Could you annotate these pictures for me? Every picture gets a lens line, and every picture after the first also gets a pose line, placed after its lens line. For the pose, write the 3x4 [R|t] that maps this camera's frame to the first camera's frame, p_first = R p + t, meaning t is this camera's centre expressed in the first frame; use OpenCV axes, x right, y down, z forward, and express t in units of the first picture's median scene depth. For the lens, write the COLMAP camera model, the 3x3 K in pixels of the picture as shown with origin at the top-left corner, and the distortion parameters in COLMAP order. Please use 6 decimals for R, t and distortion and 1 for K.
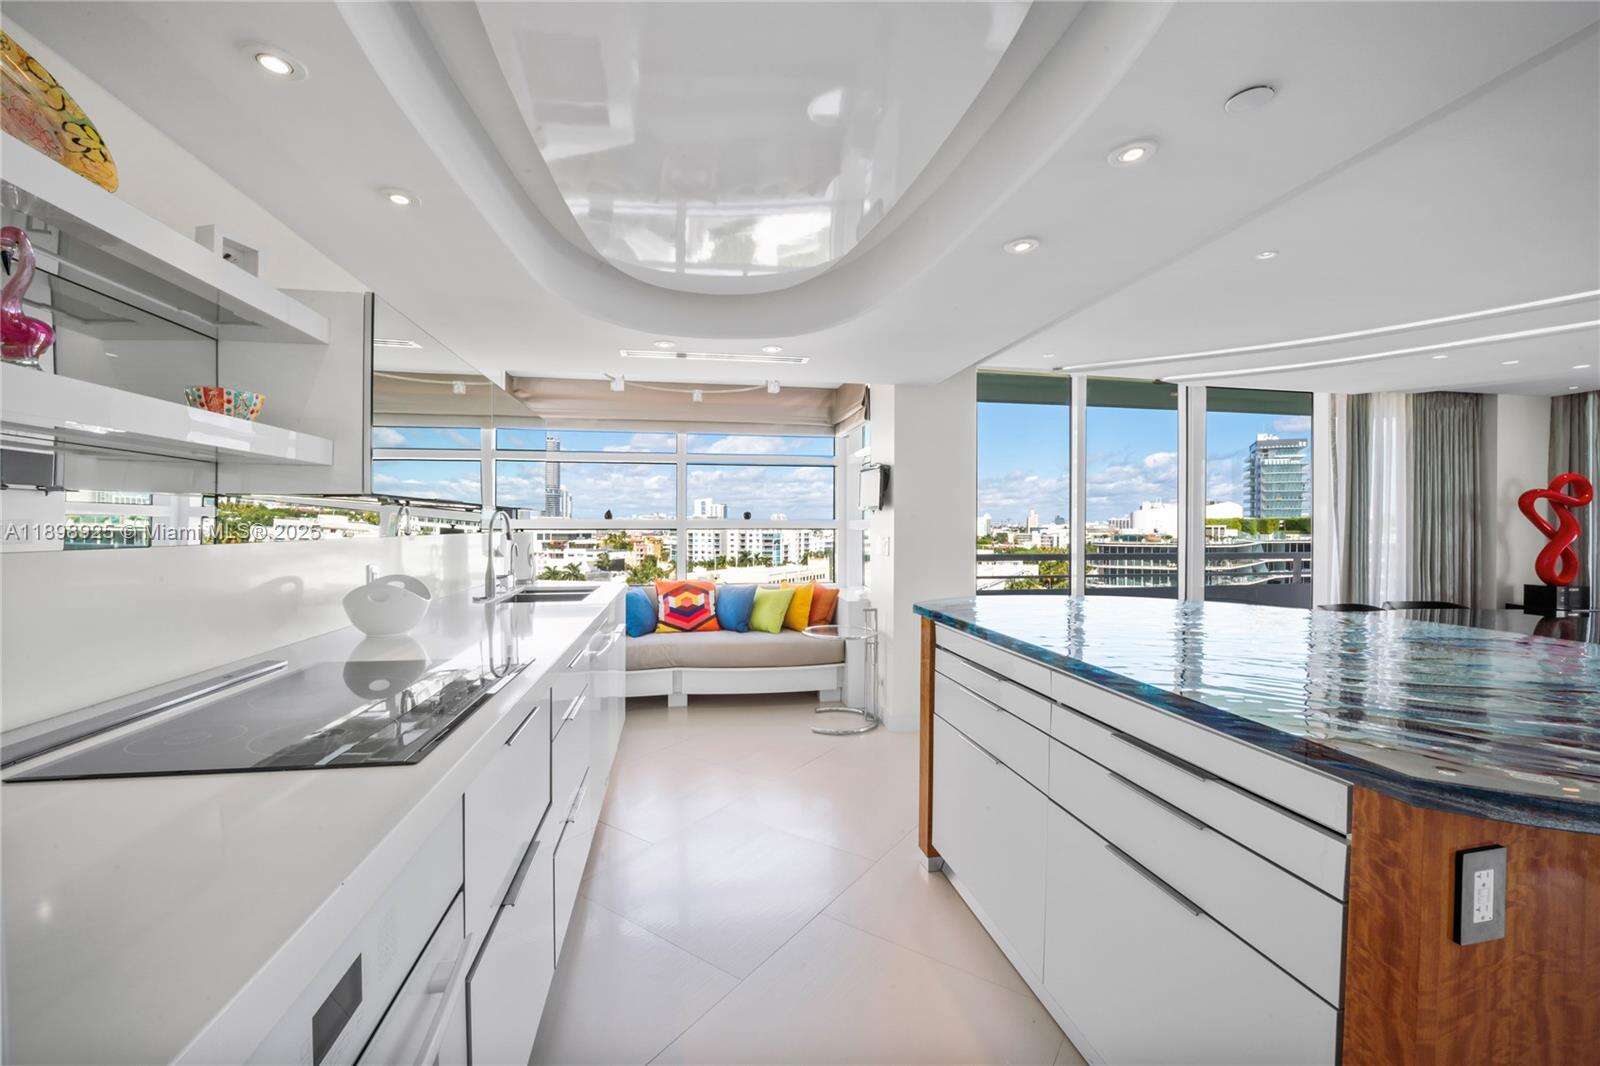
lens RADIAL K [[647.6, 0, 796.4], [0, 647.6, 529.9], [0, 0, 1]] dist [-0.034709, 0.004998]
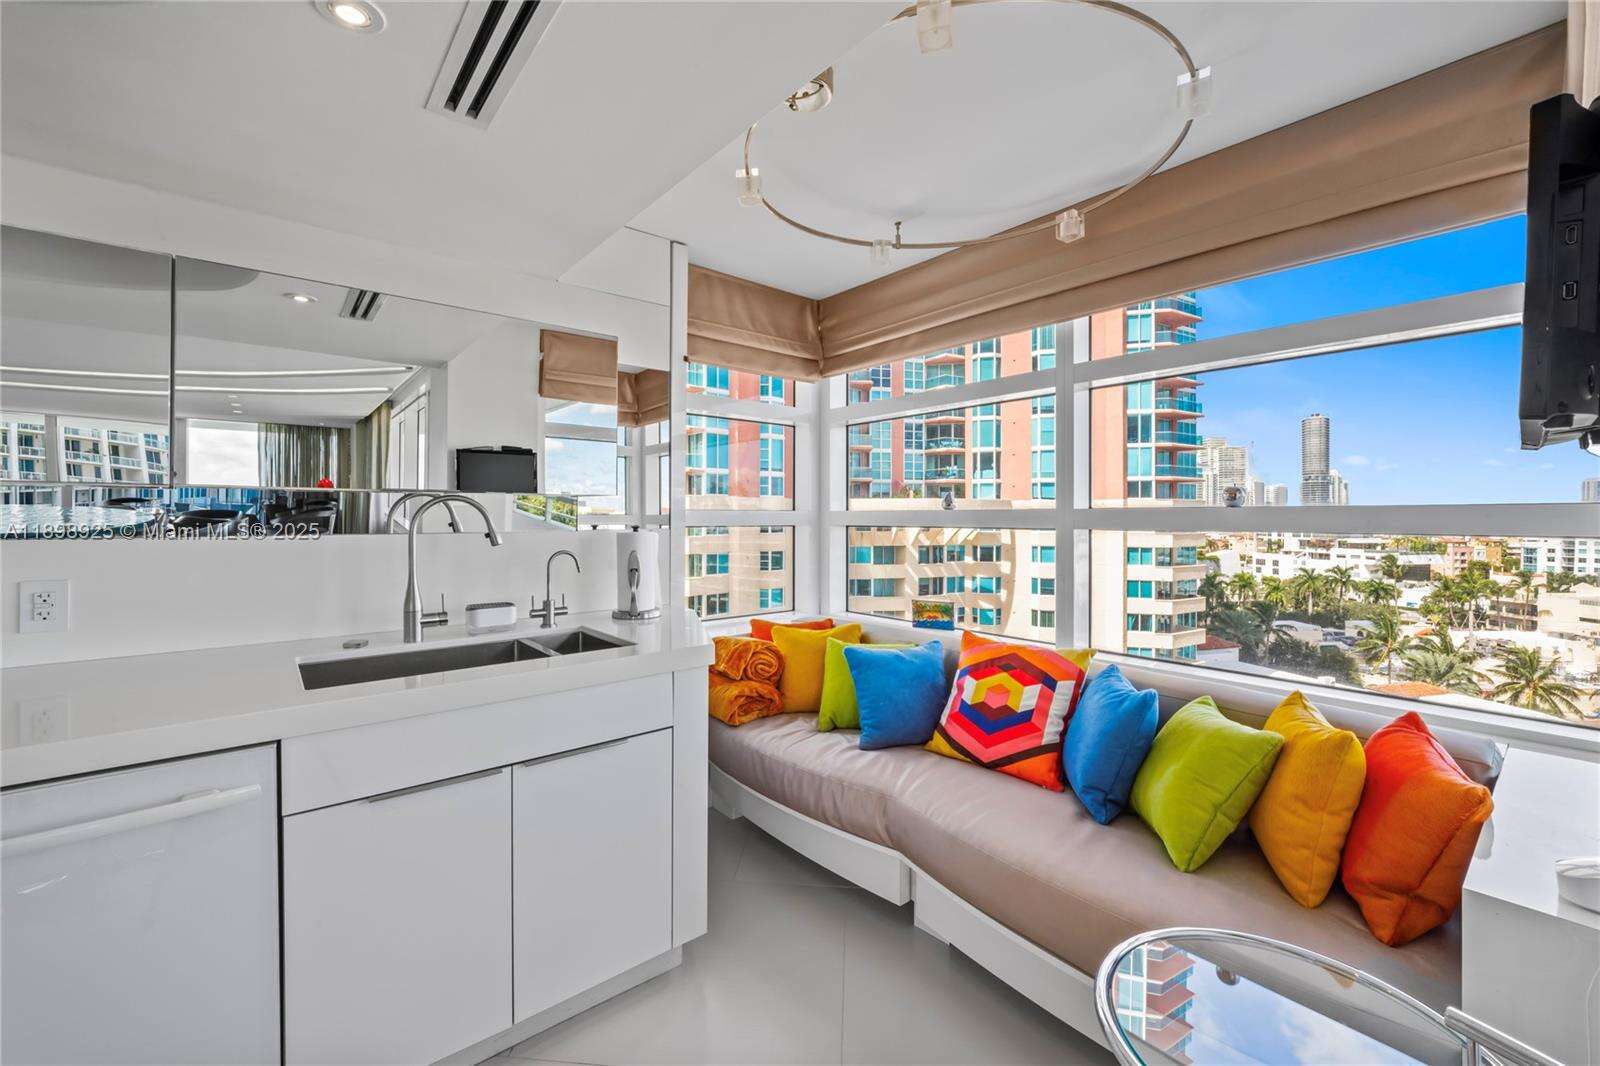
lens RADIAL K [[650.8, 0, 798.1], [0, 650.8, 518.0], [0, 0, 1]] dist [-0.017429, 0.003927]
pose [[0.503541, -0.000391, -0.863971, 0.082637], [-0.006892, 0.999966, -0.004469, -0.003767], [0.863944, 0.008205, 0.503521, 0.387080]]
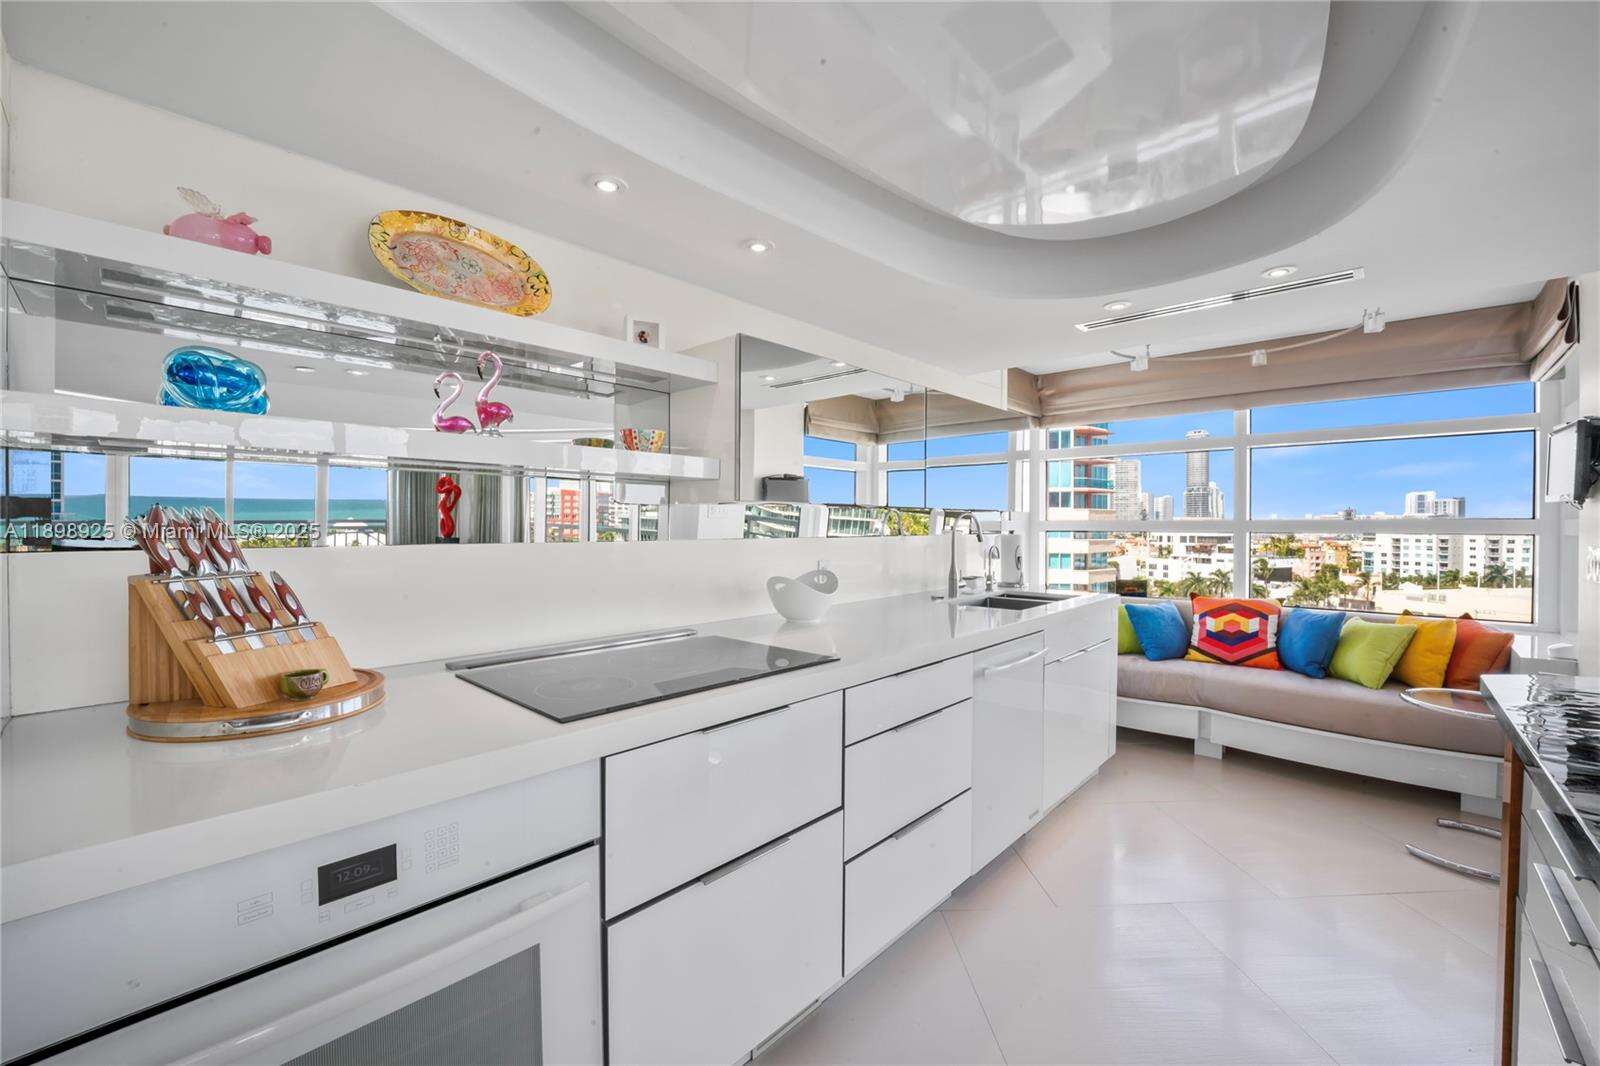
lens RADIAL K [[650.0, 0, 797.6], [0, 650.0, 530.5], [0, 0, 1]] dist [-0.033444, 0.004471]
pose [[0.604049, 0.005552, -0.796927, 0.074515], [-0.006794, 0.999975, 0.001817, -0.000799], [0.796918, 0.004317, 0.604072, 0.069709]]
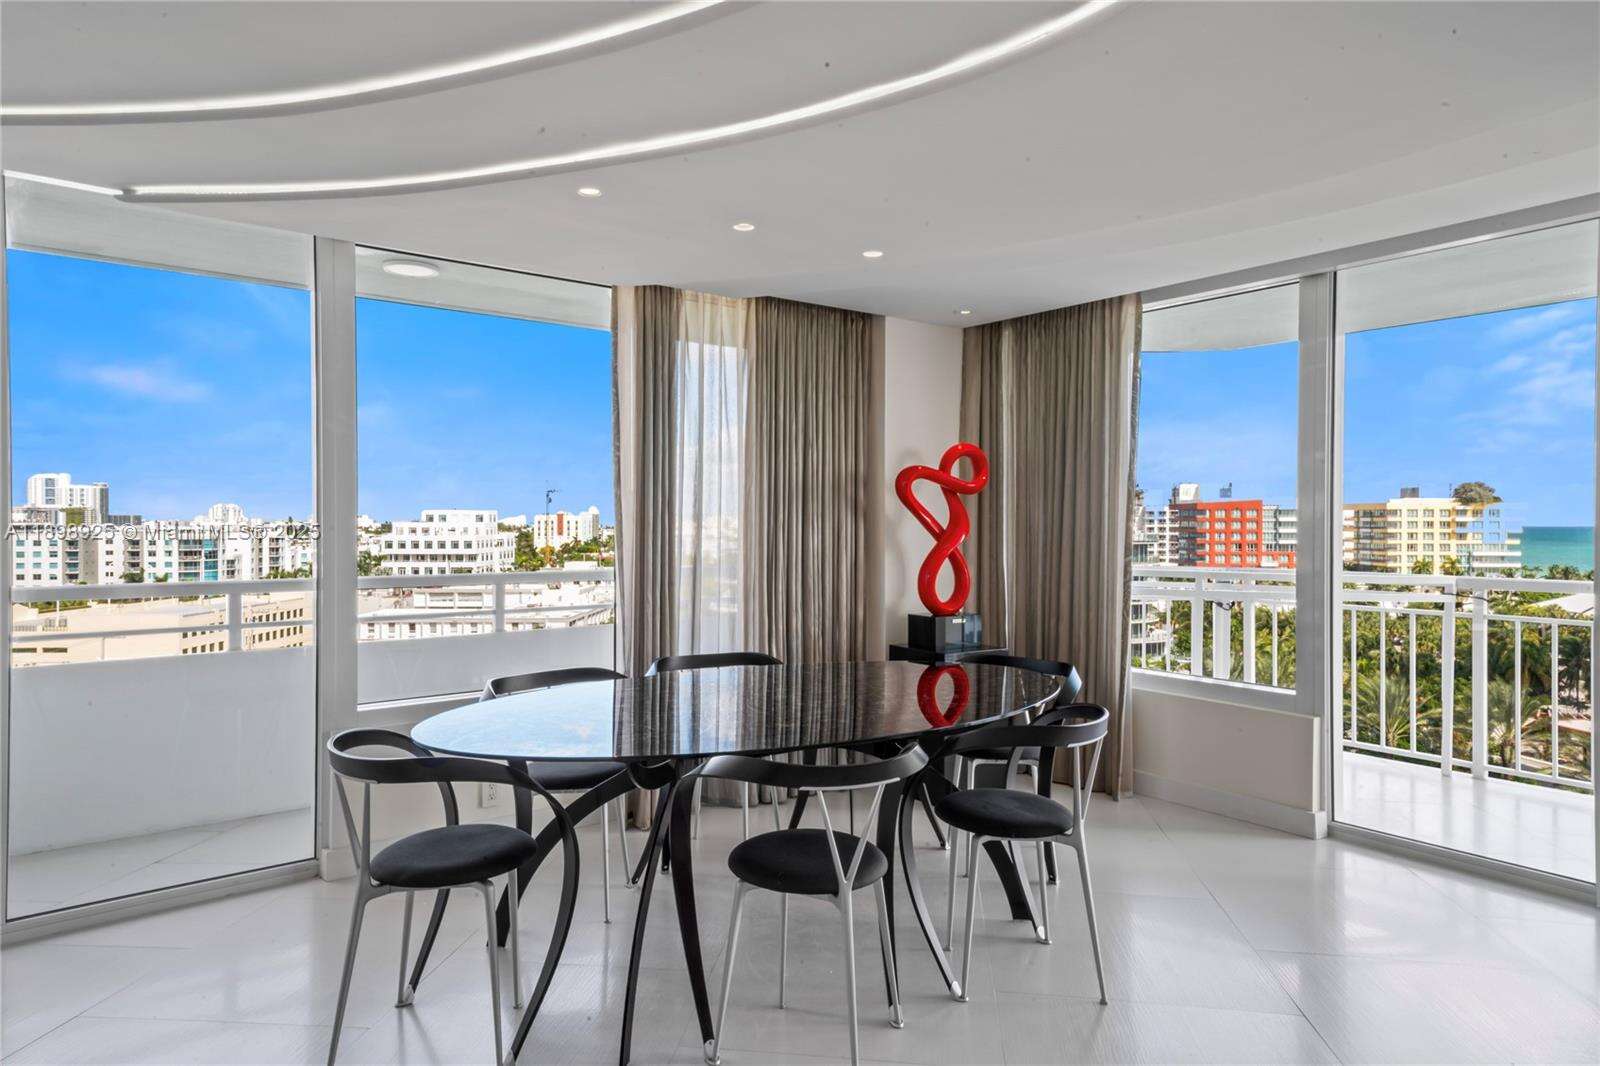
lens RADIAL K [[991.8, 0, 800.0], [0, 991.8, 533.0], [0, 0, 1]] dist [0.054831, -0.001053]
pose [[0.882975, -0.005807, 0.469385, 0.335668], [0.004859, 0.999983, 0.003231, -0.000123], [-0.469396, -0.000573, 0.882988, 0.087686]]
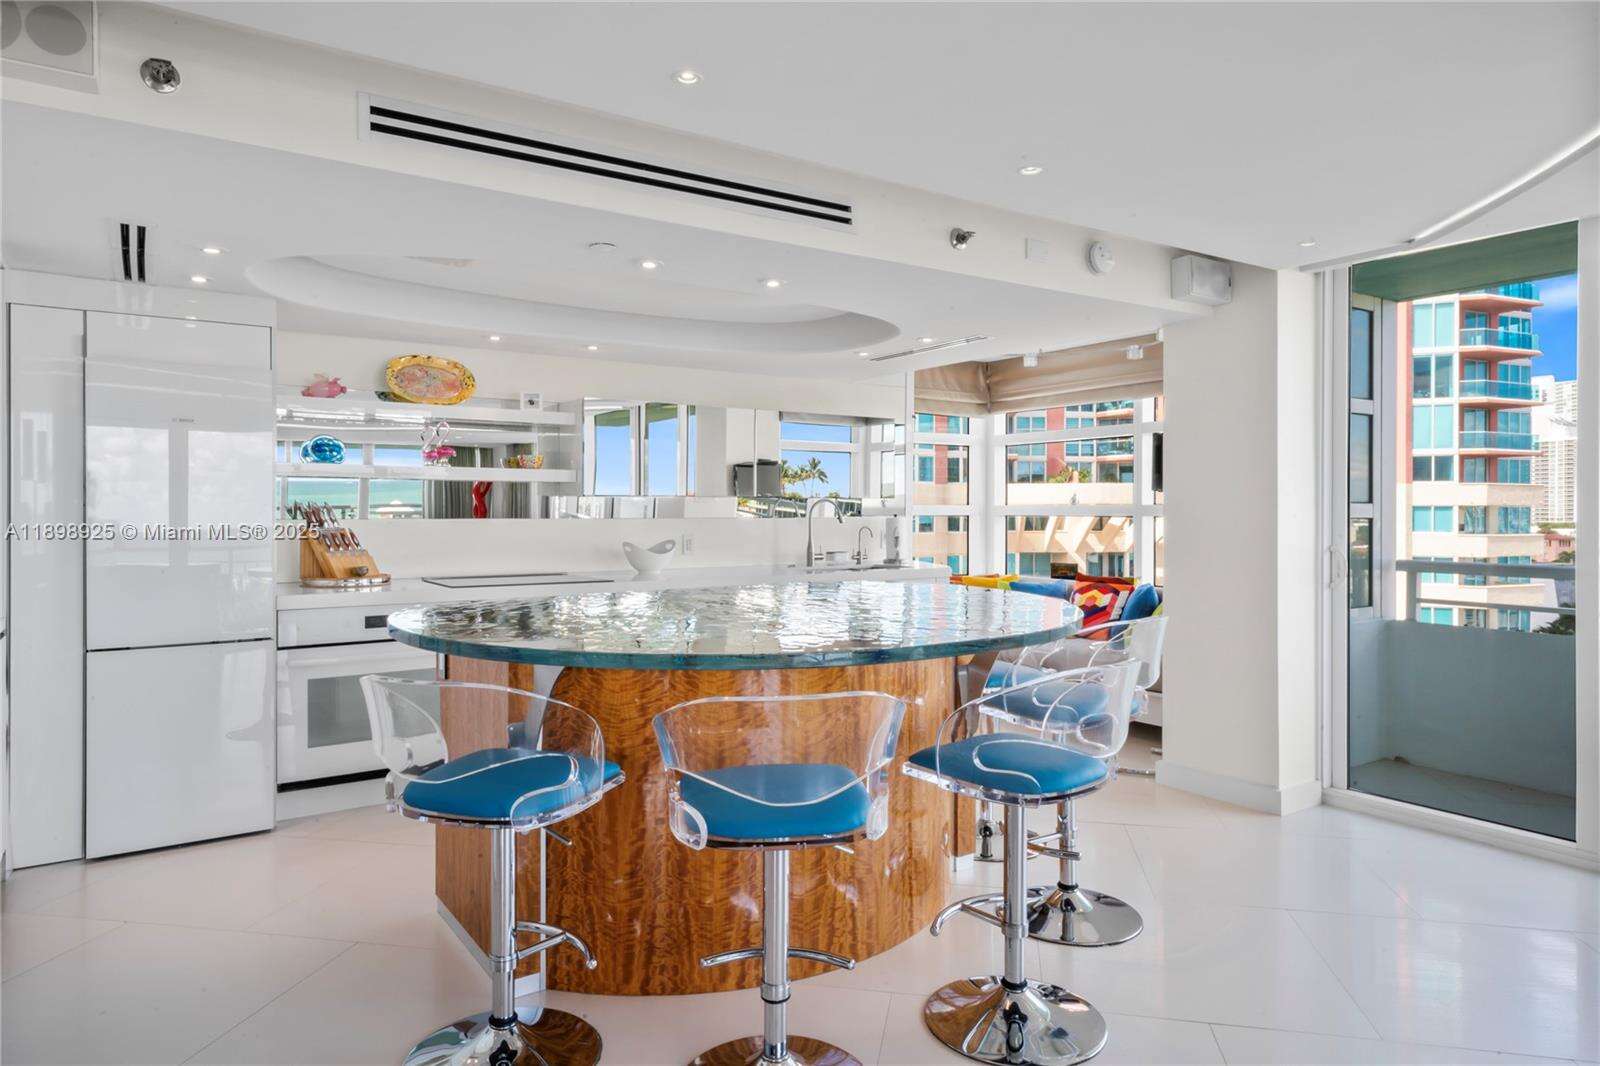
lens RADIAL K [[989.2, 0, 794.7], [0, 989.2, 511.4], [0, 0, 1]] dist [0.014972, 0.000976]
pose [[0.408242, -0.001249, -0.912873, 0.505854], [-0.007221, 0.999963, -0.004598, 0.000939], [0.912845, 0.008469, 0.408219, 0.063072]]
